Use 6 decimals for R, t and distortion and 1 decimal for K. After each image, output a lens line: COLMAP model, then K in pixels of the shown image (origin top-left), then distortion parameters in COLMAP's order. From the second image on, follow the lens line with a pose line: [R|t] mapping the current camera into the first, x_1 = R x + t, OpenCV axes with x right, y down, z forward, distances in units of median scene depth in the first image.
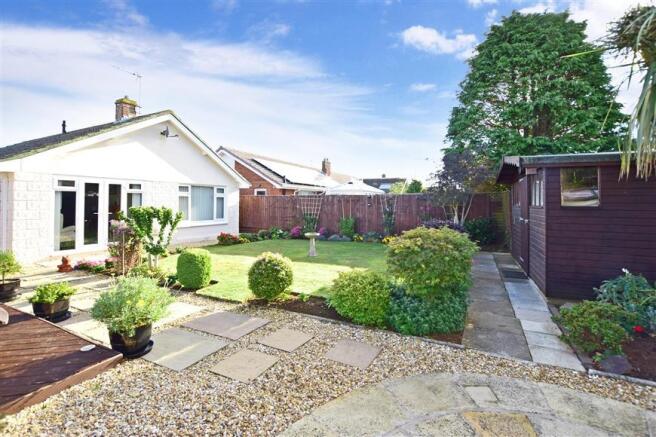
lens RADIAL K [[283.1, 0, 328.4], [0, 283.1, 205.8], [0, 0, 1]] dist [-0.020779, -0.000030]
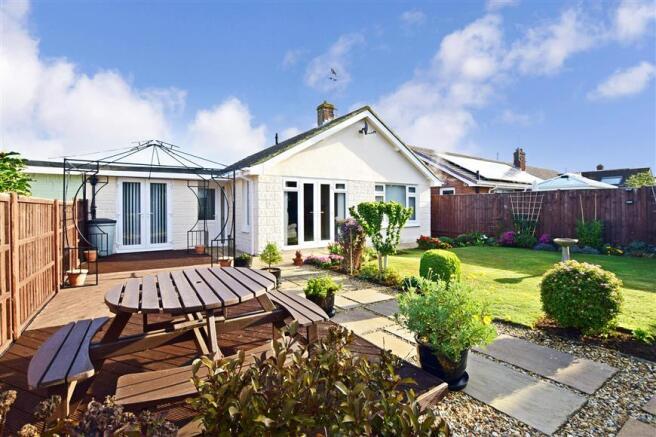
lens RADIAL K [[297.3, 0, 328.0], [0, 297.3, 218.5], [0, 0, 1]] dist [-0.019862, -0.000011]
pose [[0.862276, 0.005830, -0.506405, -0.173273], [0.006129, 0.999740, 0.021945, 0.021656], [0.506401, -0.022027, 0.862017, 0.049791]]
